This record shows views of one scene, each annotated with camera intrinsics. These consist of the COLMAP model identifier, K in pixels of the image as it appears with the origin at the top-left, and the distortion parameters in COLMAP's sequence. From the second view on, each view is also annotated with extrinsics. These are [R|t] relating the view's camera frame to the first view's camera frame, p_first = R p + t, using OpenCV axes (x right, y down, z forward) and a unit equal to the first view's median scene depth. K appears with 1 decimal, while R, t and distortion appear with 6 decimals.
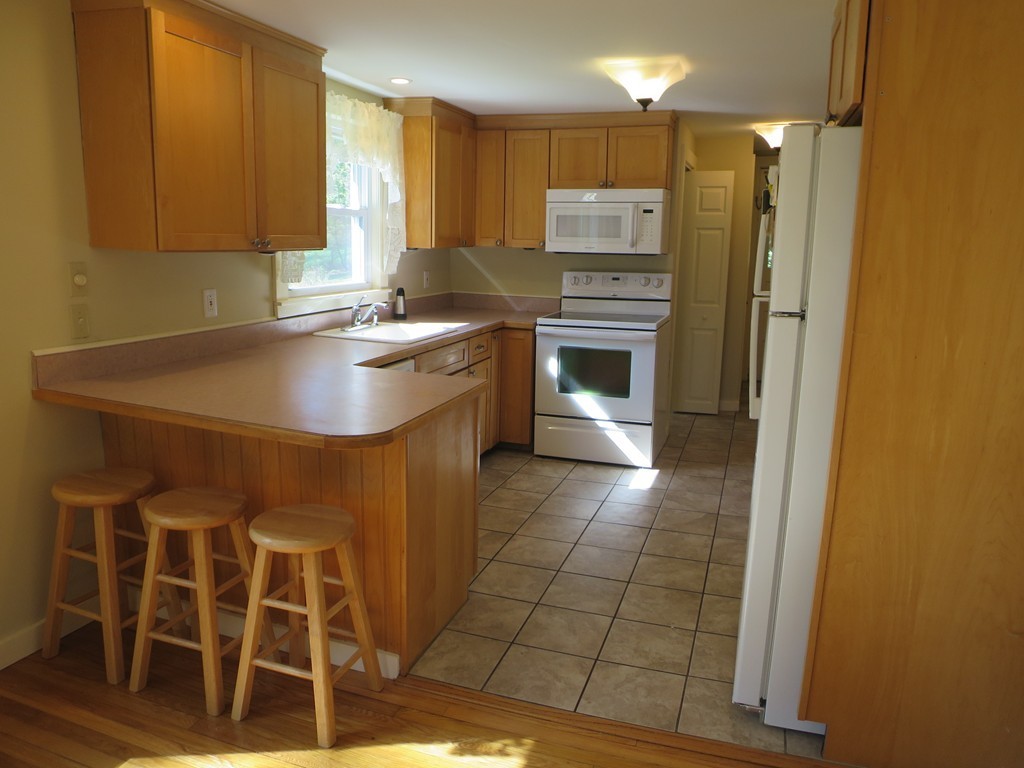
lens RADIAL K [[730.8, 0, 510.5], [0, 730.8, 363.3], [0, 0, 1]] dist [0.003350, 0.002325]
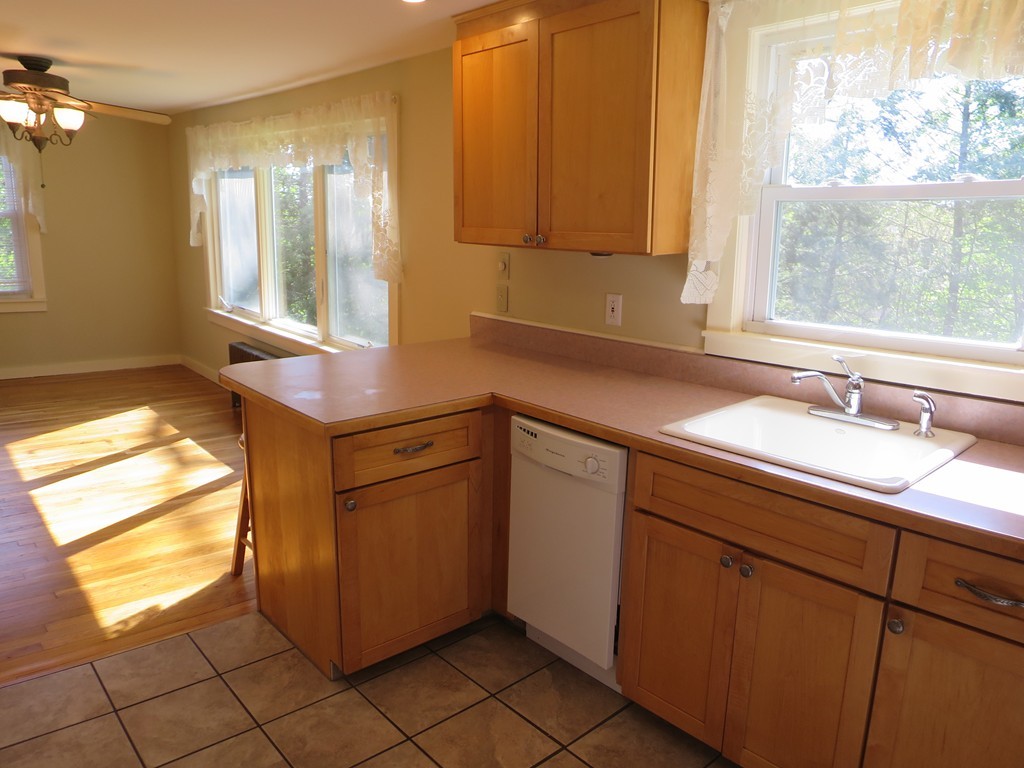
lens RADIAL K [[770.1, 0, 492.4], [0, 770.1, 381.0], [0, 0, 1]] dist [-0.001455, 0.004518]
pose [[-0.534814, 0.135504, -0.834034, 0.334416], [-0.173423, 0.948442, 0.265297, -0.159919], [0.826981, 0.286526, -0.483741, 0.969923]]
